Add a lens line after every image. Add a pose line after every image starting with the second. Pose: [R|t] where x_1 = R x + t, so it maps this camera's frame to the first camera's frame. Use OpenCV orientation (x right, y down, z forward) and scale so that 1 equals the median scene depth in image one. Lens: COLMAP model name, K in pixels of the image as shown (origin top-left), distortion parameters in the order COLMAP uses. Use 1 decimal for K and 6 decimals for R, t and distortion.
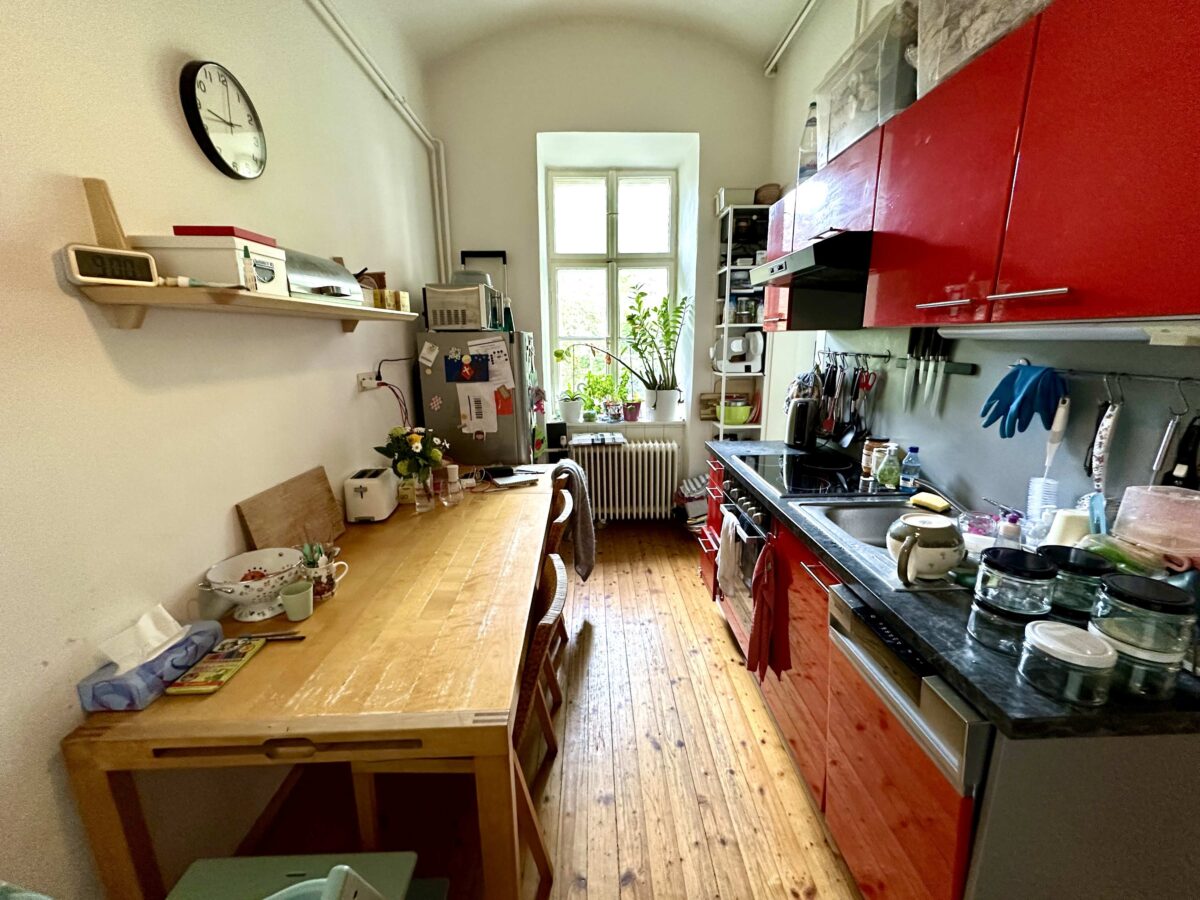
lens RADIAL K [[484.8, 0, 600.0], [0, 484.8, 450.0], [0, 0, 1]] dist [-0.000005, -0.000051]
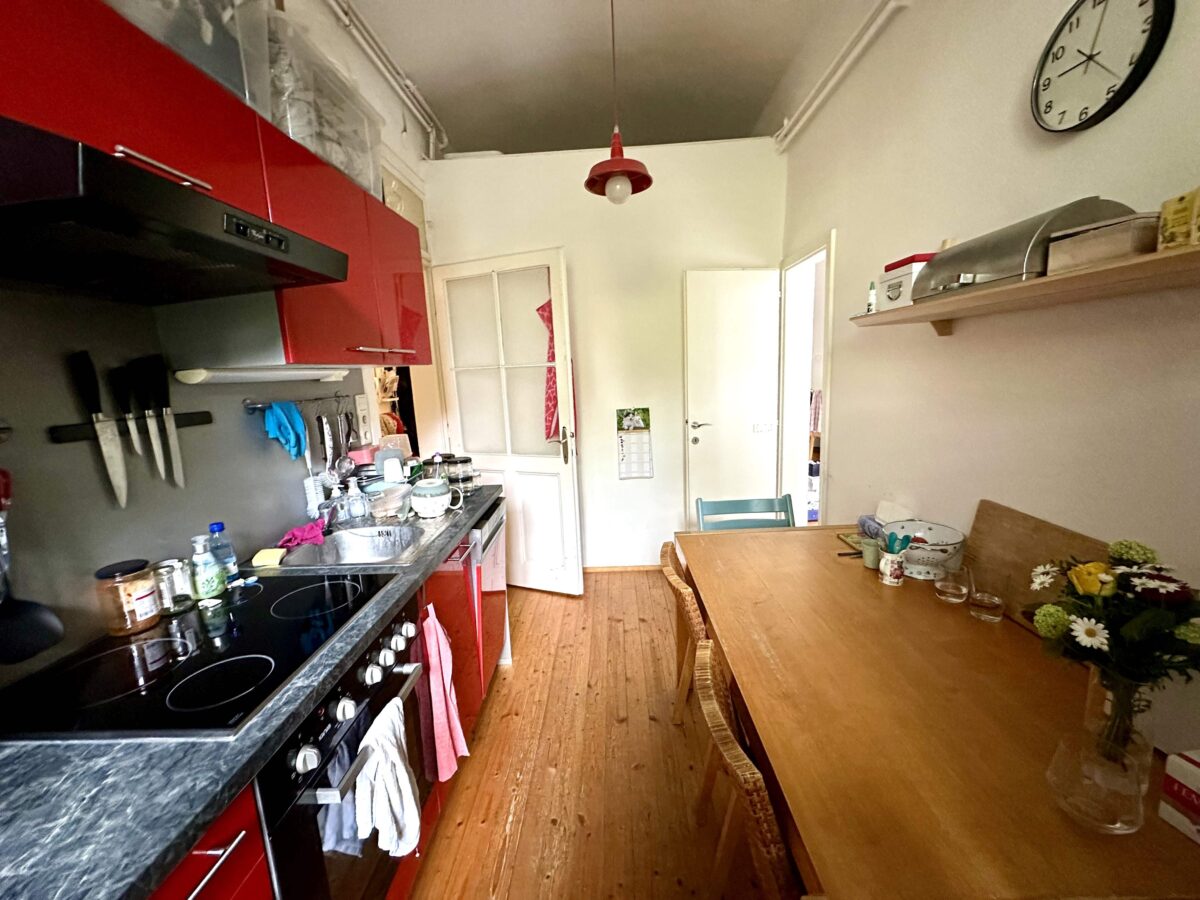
lens RADIAL K [[484.8, 0, 600.0], [0, 484.8, 450.0], [0, 0, 1]] dist [-0.000005, -0.000051]
pose [[-0.997323, 0.047001, 0.056016, 0.002919], [0.064859, 0.922361, 0.380846, -0.452274], [-0.033767, 0.383460, -0.922940, 2.033641]]
